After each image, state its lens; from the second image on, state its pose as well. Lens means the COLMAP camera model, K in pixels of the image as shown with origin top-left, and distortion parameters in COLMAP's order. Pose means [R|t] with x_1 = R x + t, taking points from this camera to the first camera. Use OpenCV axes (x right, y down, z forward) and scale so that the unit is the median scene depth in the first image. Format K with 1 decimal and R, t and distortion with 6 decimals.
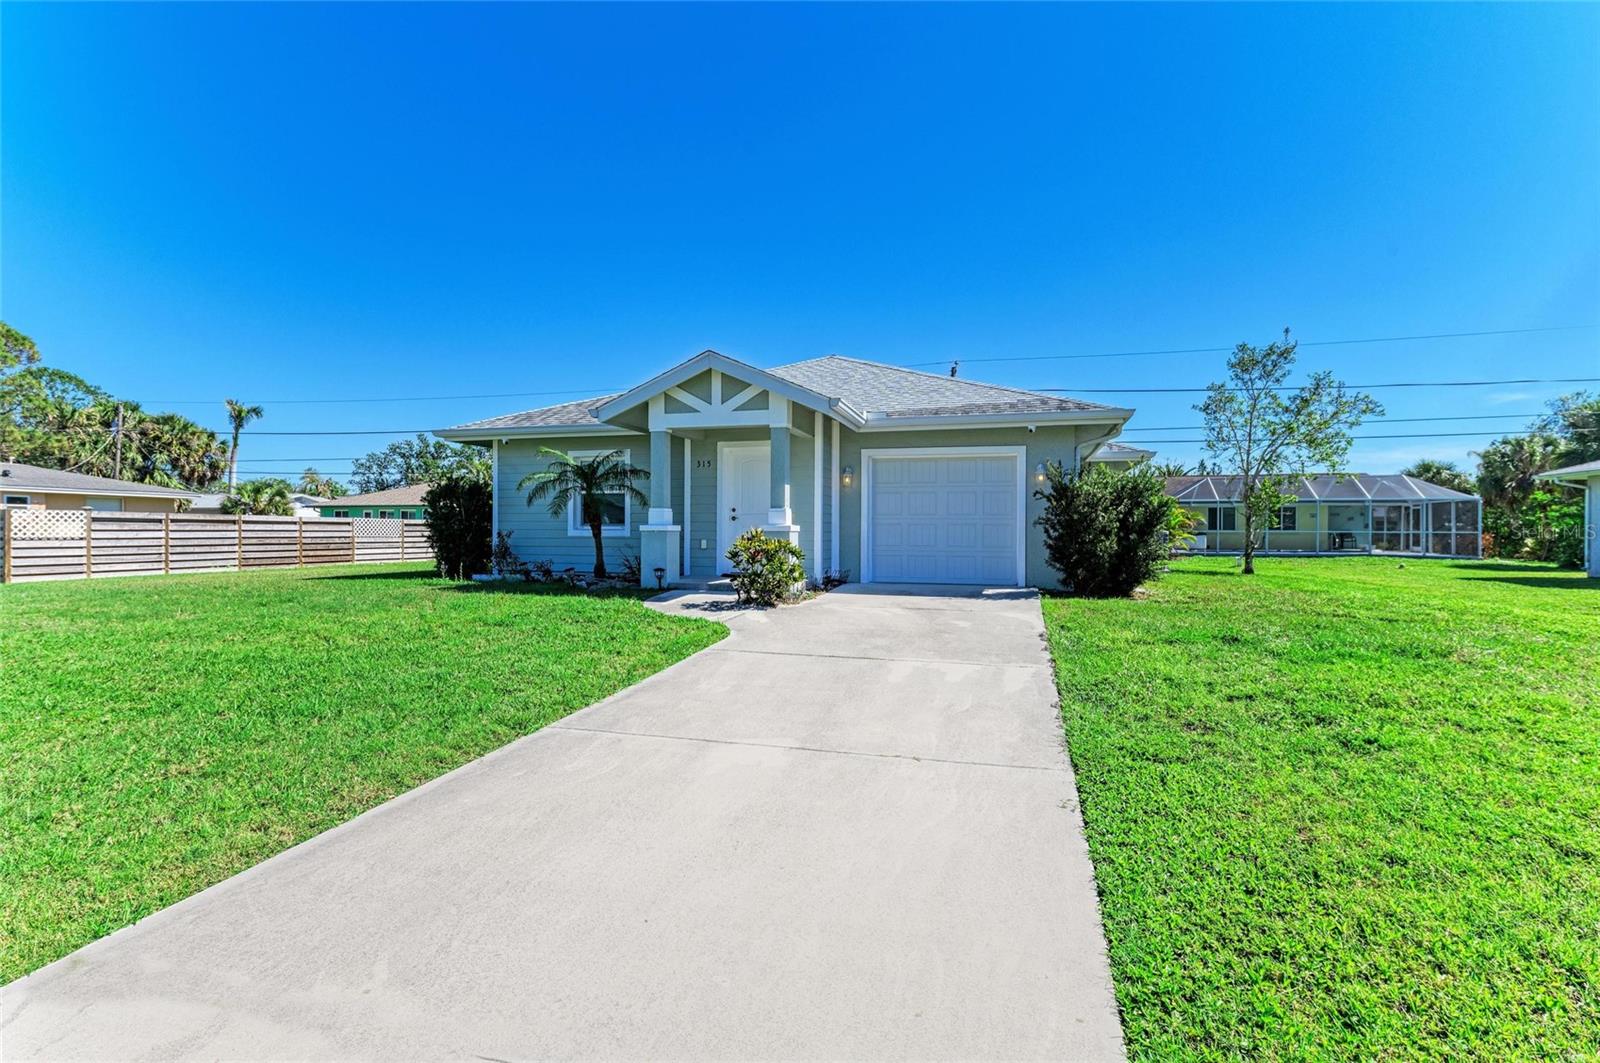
lens RADIAL K [[799.9, 0, 799.8], [0, 799.9, 533.9], [0, 0, 1]] dist [0.015377, -0.000510]
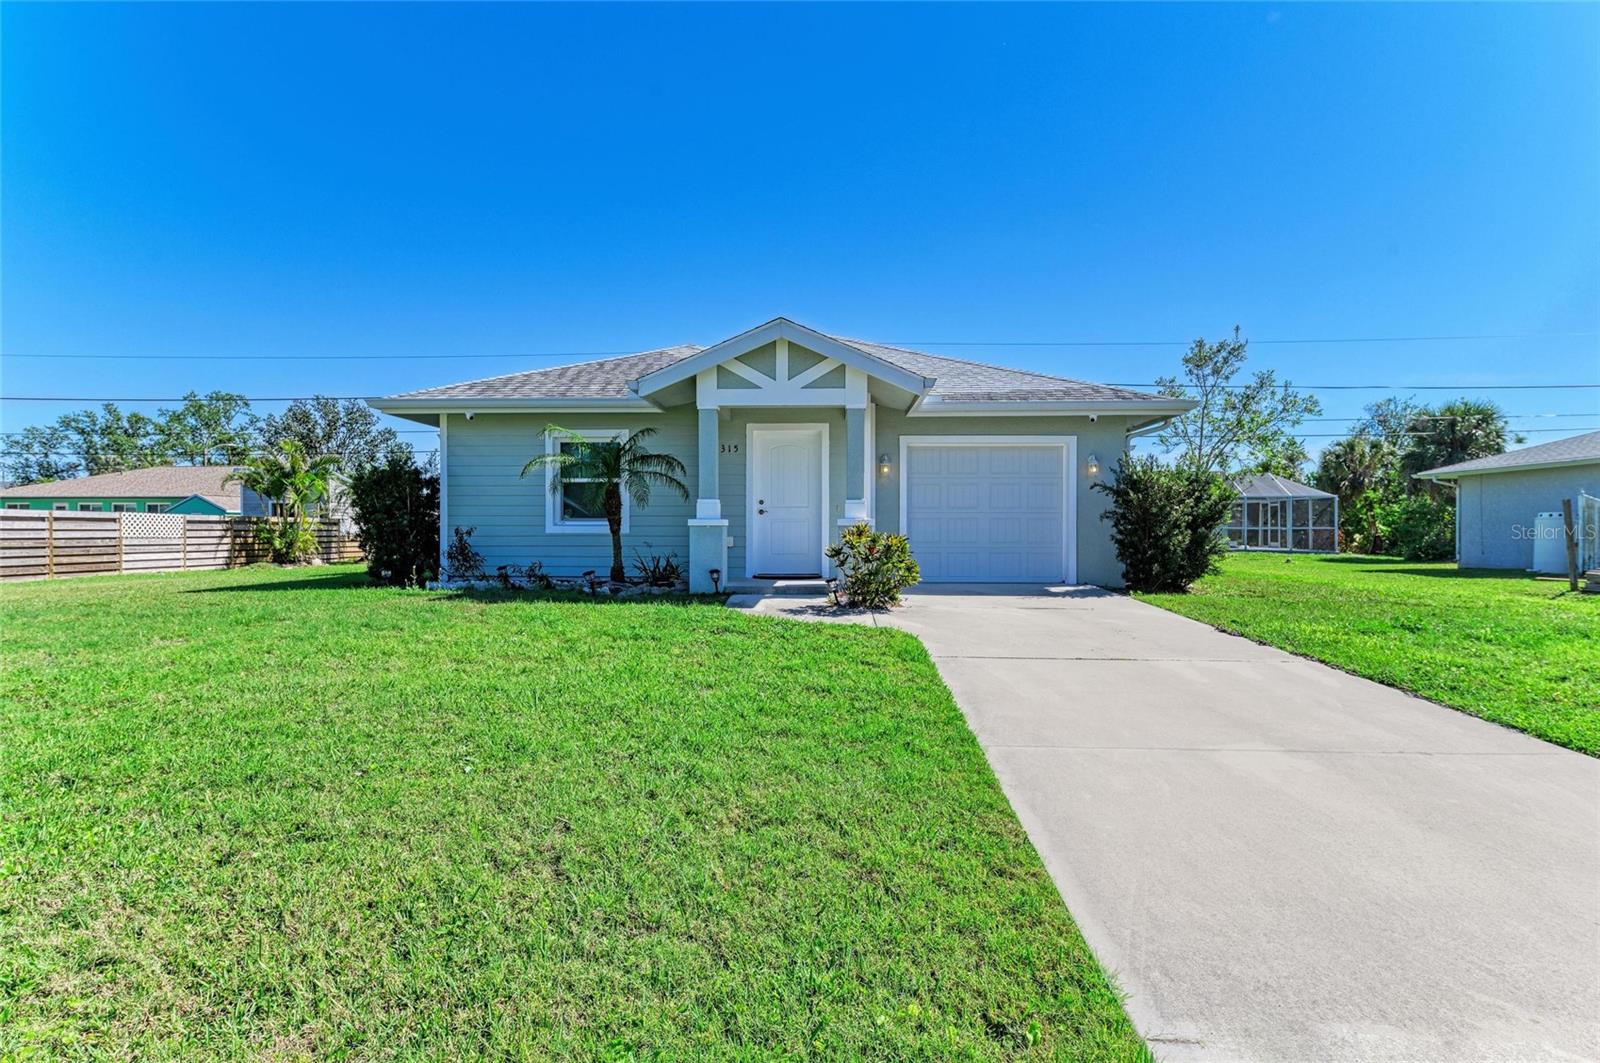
lens RADIAL K [[900.8, 0, 804.4], [0, 900.8, 532.3], [0, 0, 1]] dist [0.020003, -0.002291]
pose [[0.969224, -0.003879, 0.246149, -0.260012], [0.004221, 0.999991, -0.000861, 0.003658], [-0.246143, 0.001874, 0.969232, 0.035839]]
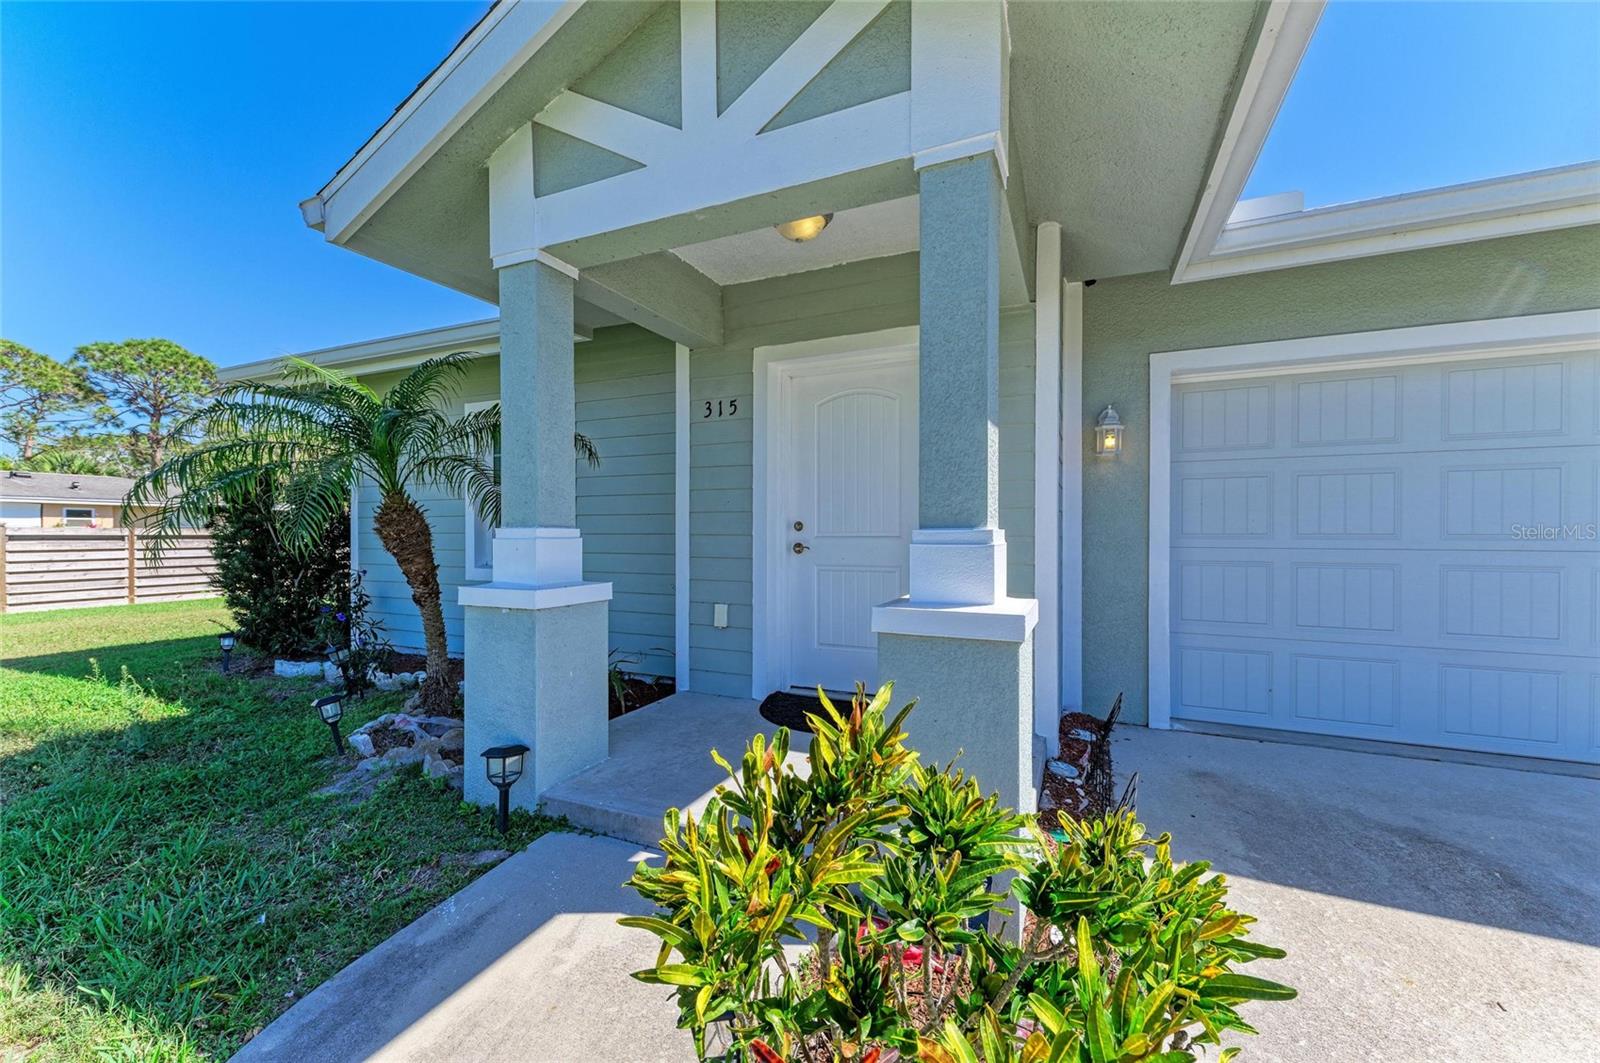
lens RADIAL K [[641.1, 0, 801.1], [0, 641.1, 532.4], [0, 0, 1]] dist [0.002307, 0.000075]
pose [[0.990231, -0.004592, -0.139360, -0.035682], [0.004372, 0.999989, -0.001884, -0.024596], [0.139367, 0.001256, 0.990240, 0.645824]]
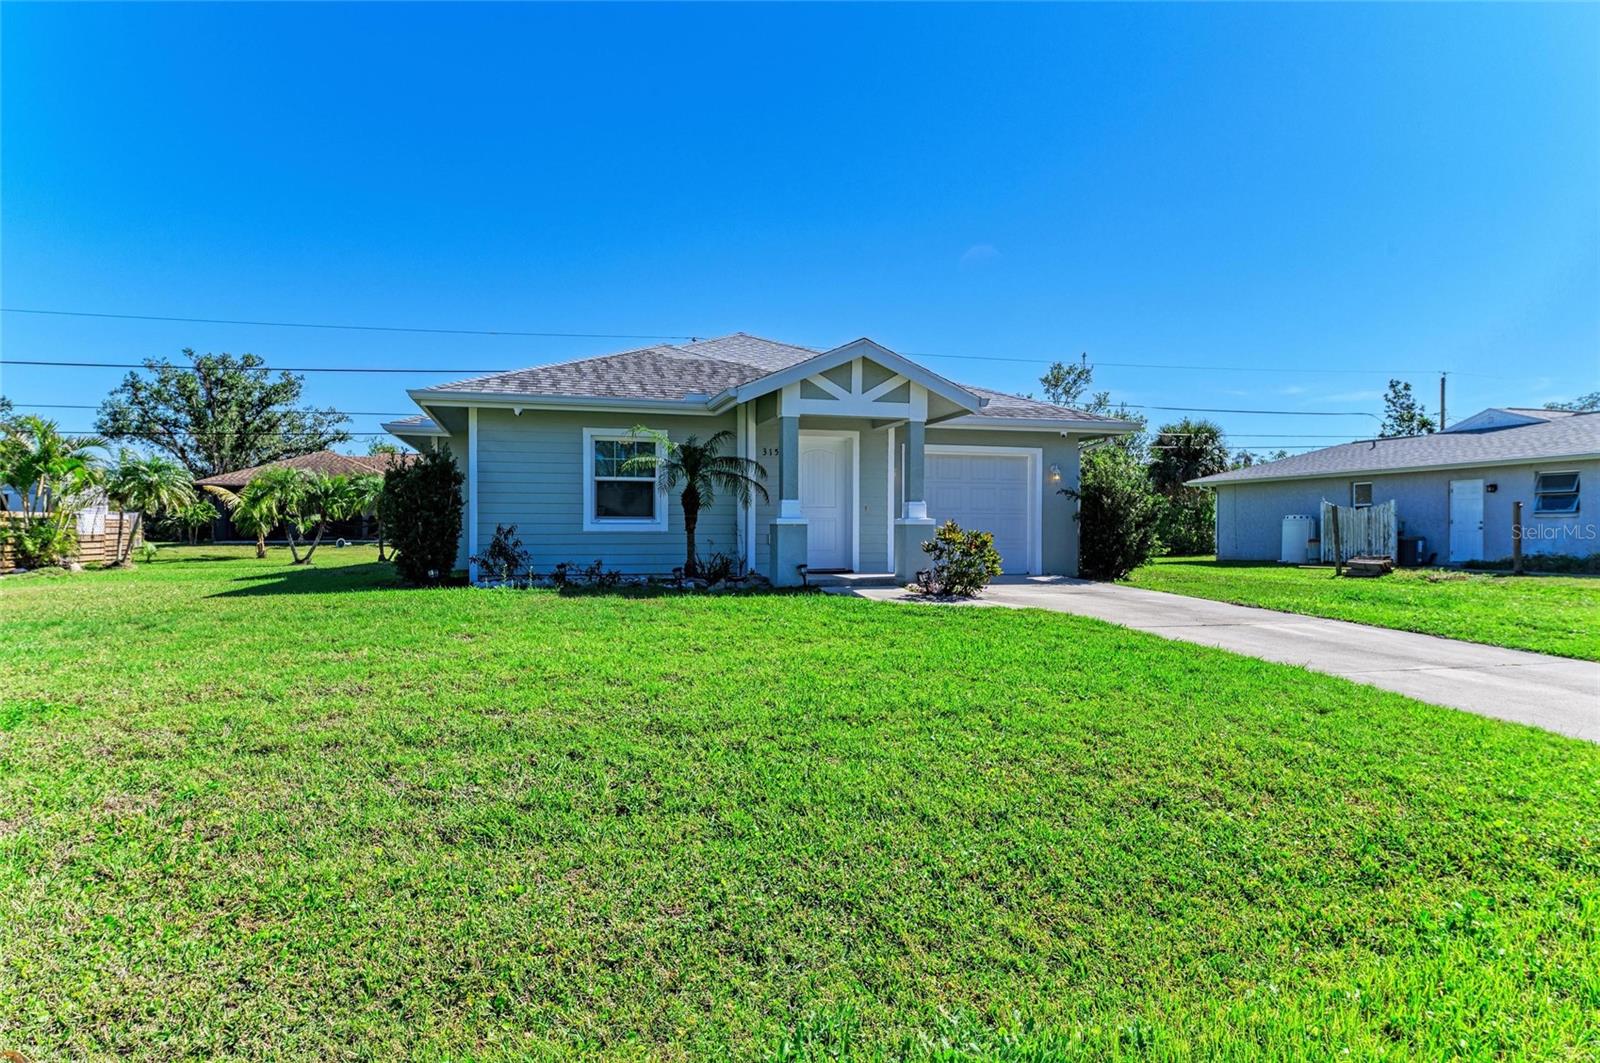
lens RADIAL K [[960.1, 0, 799.5], [0, 960.1, 538.3], [0, 0, 1]] dist [-0.004490, -0.000458]
pose [[0.844224, -0.007714, 0.535935, -0.631940], [0.003553, 0.999955, 0.008797, 0.001951], [-0.535978, -0.005523, 0.844214, 0.047289]]
